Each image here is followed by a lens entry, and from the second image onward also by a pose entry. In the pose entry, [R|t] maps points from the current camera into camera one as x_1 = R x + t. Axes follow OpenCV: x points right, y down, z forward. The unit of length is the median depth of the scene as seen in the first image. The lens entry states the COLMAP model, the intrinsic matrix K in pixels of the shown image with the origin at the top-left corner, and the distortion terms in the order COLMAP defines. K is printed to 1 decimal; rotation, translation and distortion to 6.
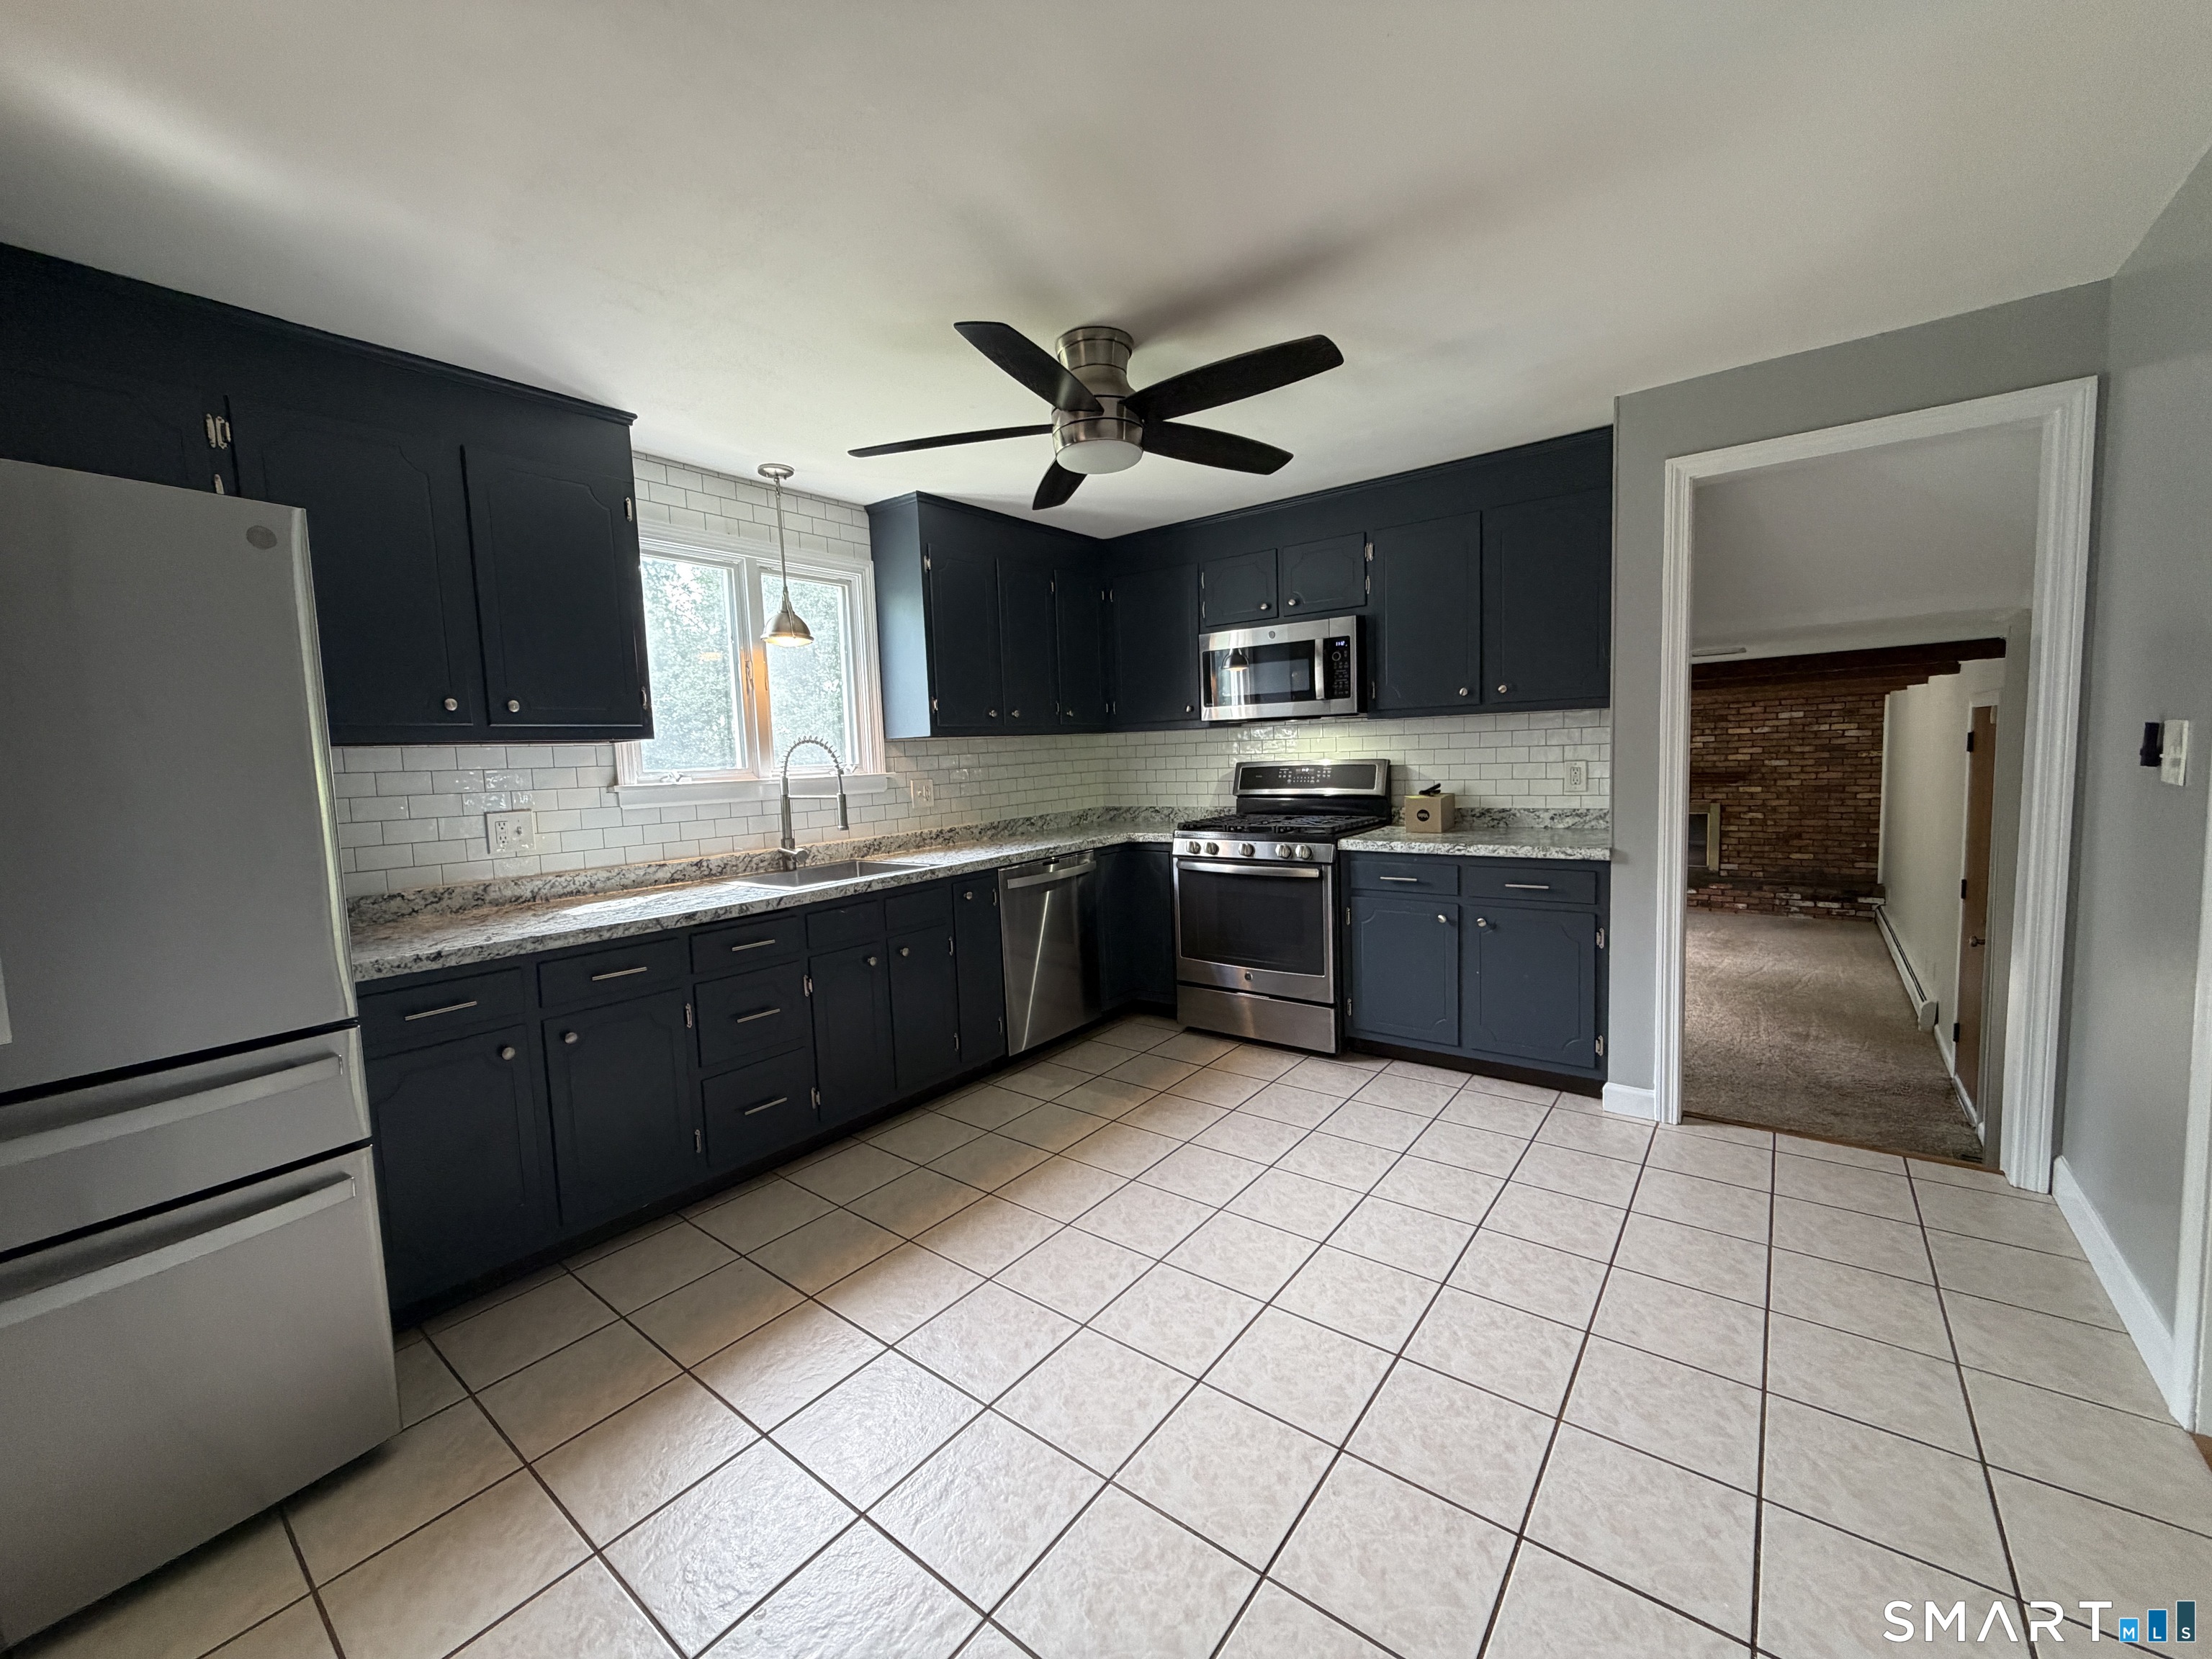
lens RADIAL K [[879.6, 0, 1105.3], [0, 879.6, 832.3], [0, 0, 1]] dist [-0.002420, 0.000059]
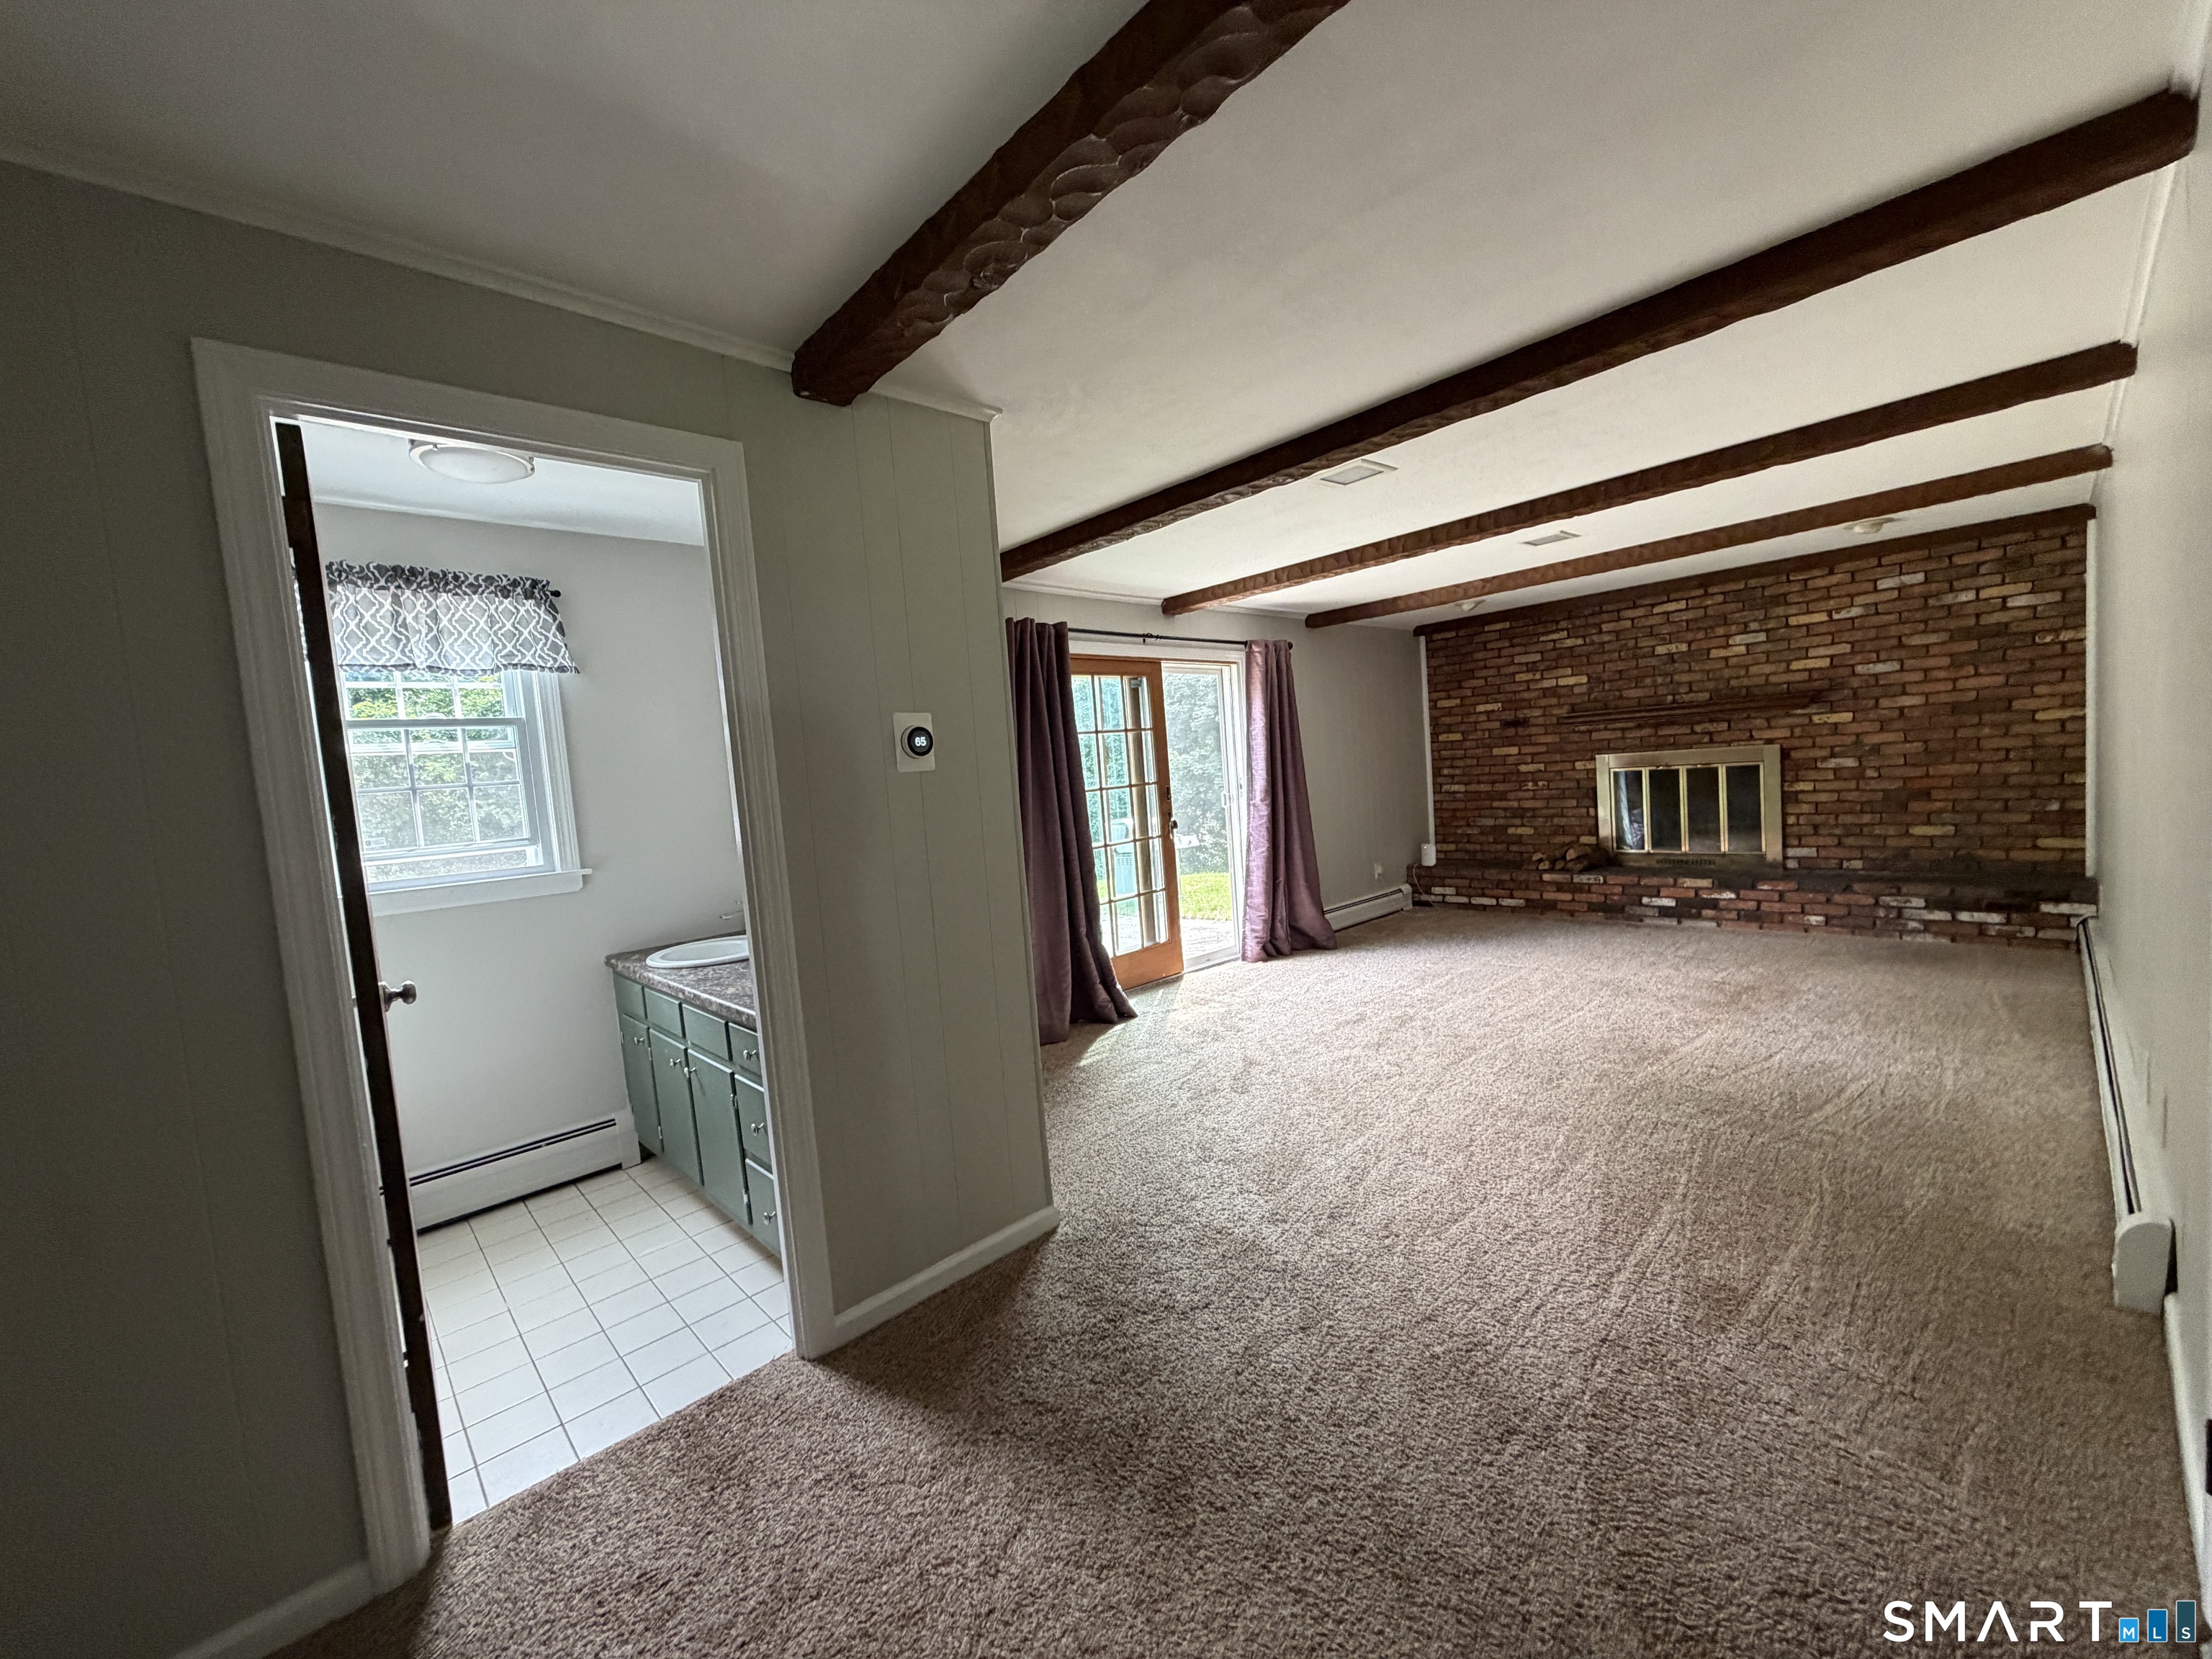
lens RADIAL K [[879.6, 0, 1106.1], [0, 879.6, 827.9], [0, 0, 1]] dist [-0.002420, 0.000059]
pose [[0.986847, -0.022794, -0.160043, 0.375626], [0.020156, 0.999633, -0.018092, 0.026135], [0.160396, 0.014629, 0.986944, 0.375438]]
